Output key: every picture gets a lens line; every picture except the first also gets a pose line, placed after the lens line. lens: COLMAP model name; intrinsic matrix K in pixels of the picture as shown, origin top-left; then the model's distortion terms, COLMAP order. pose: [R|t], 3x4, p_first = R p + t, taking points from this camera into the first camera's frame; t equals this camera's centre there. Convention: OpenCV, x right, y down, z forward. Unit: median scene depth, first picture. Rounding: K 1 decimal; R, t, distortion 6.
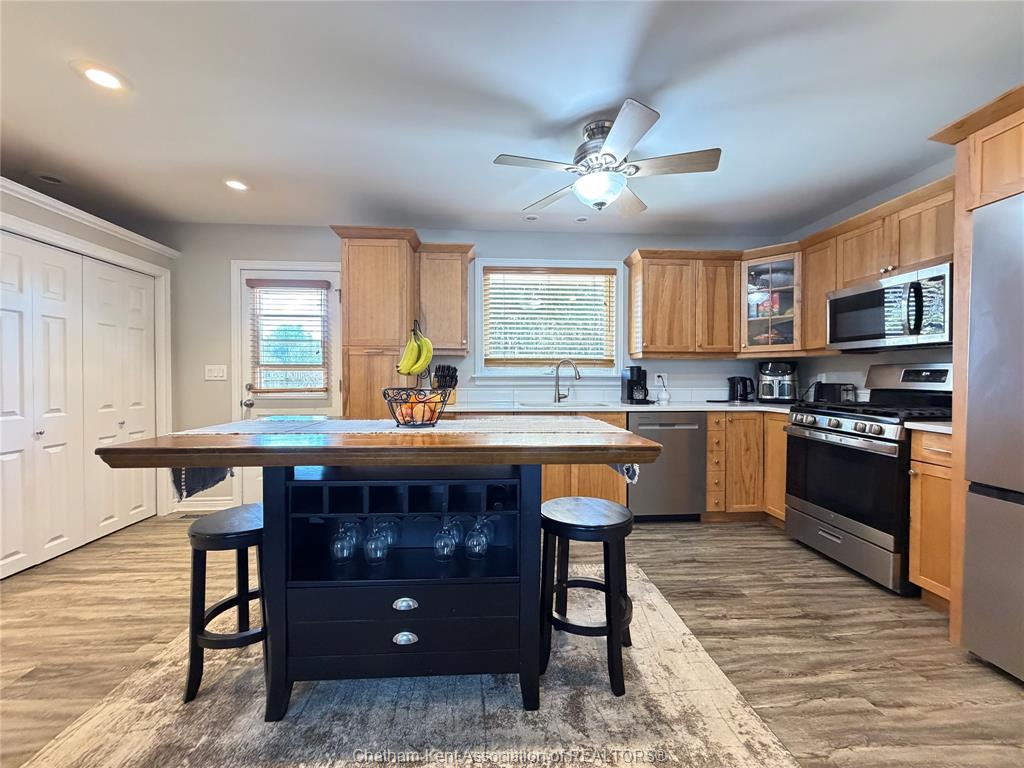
lens RADIAL K [[408.9, 0, 510.0], [0, 408.9, 384.8], [0, 0, 1]] dist [0.000480, 0.000209]
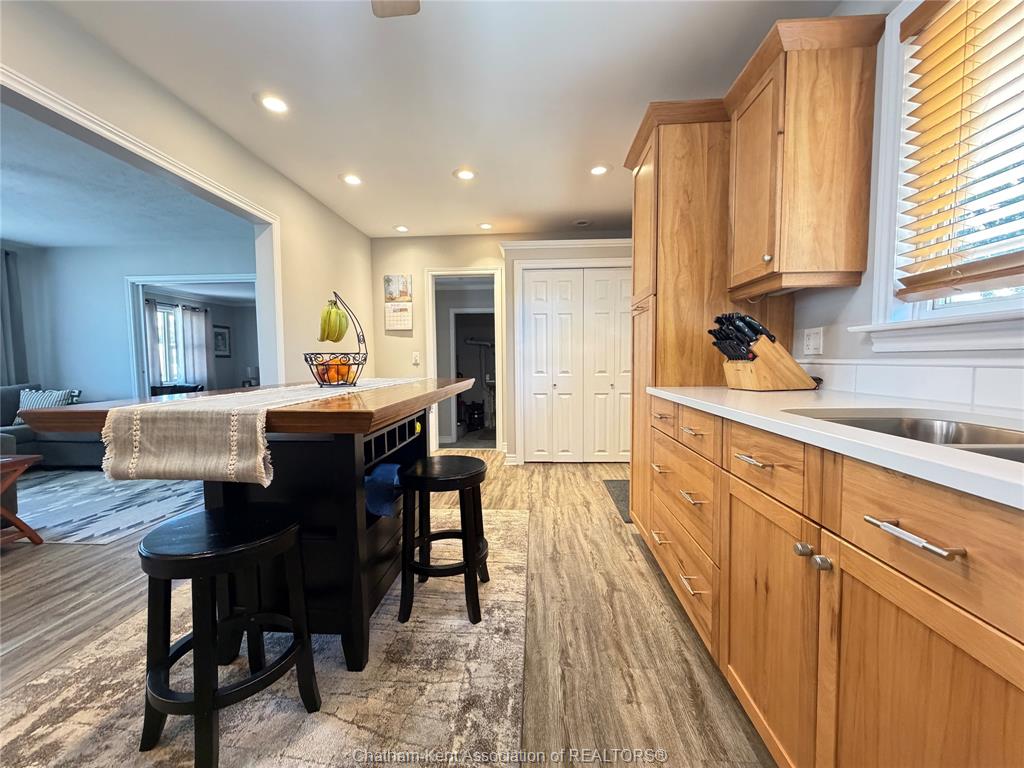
lens RADIAL K [[408.9, 0, 505.5], [0, 408.9, 381.5], [0, 0, 1]] dist [0.000480, 0.000209]
pose [[-0.136204, 0.051412, -0.989346, 0.403050], [-0.007078, 0.998577, 0.052866, 0.012854], [0.990656, 0.014203, -0.135646, 0.786199]]
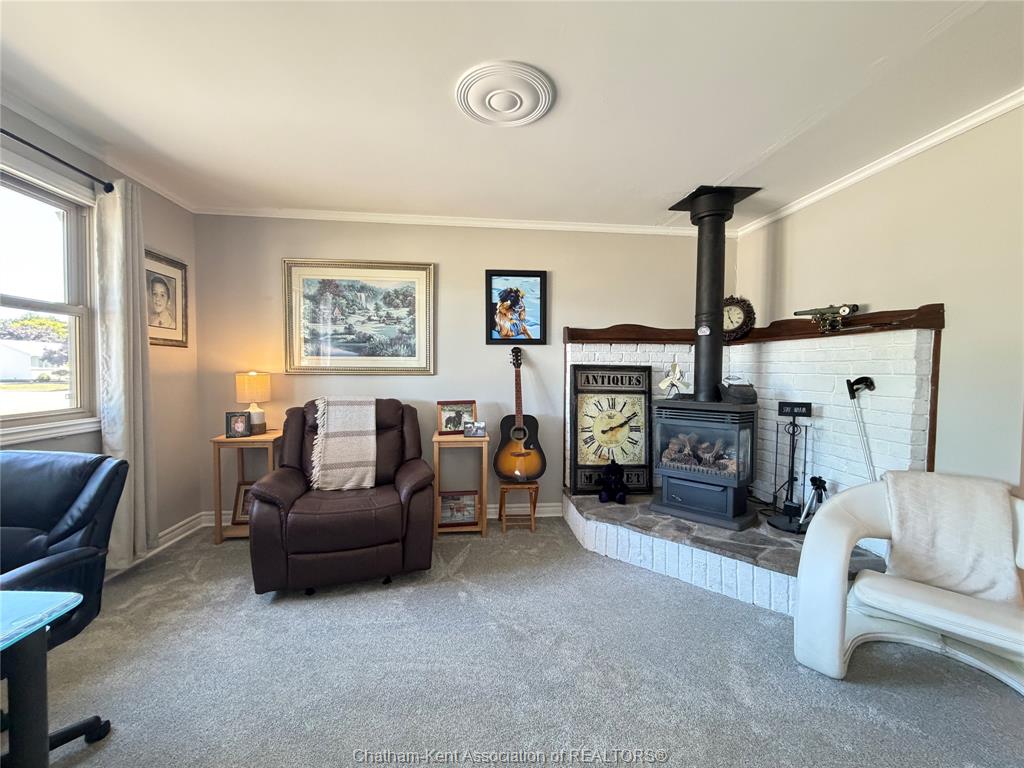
lens RADIAL K [[408.9, 0, 509.7], [0, 408.9, 381.0], [0, 0, 1]] dist [0.000480, 0.000209]
pose [[0.049652, 0.031588, -0.998267, -0.912744], [-0.023413, 0.999262, 0.030455, 0.041184], [0.998492, 0.021860, 0.050354, -0.561650]]
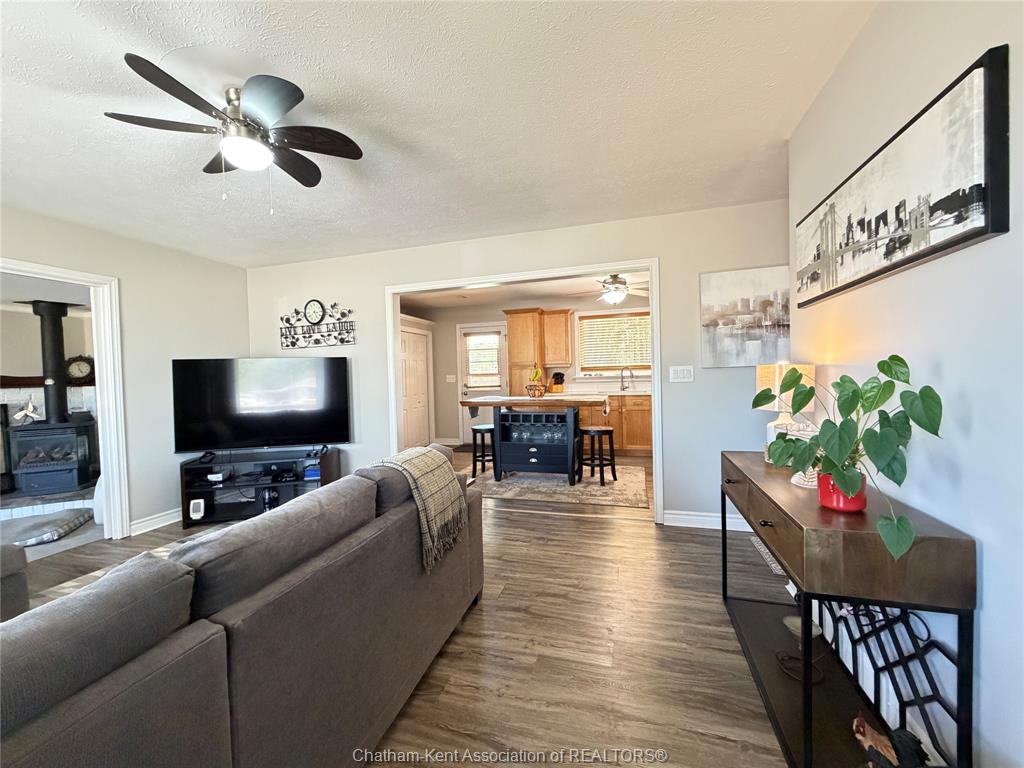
lens RADIAL K [[408.9, 0, 508.9], [0, 408.9, 386.7], [0, 0, 1]] dist [0.000480, 0.000209]
pose [[0.936792, -0.017467, -0.349449, 0.305443], [0.023876, 0.999616, 0.014041, -0.012470], [0.349070, -0.021497, 0.936850, -0.909762]]
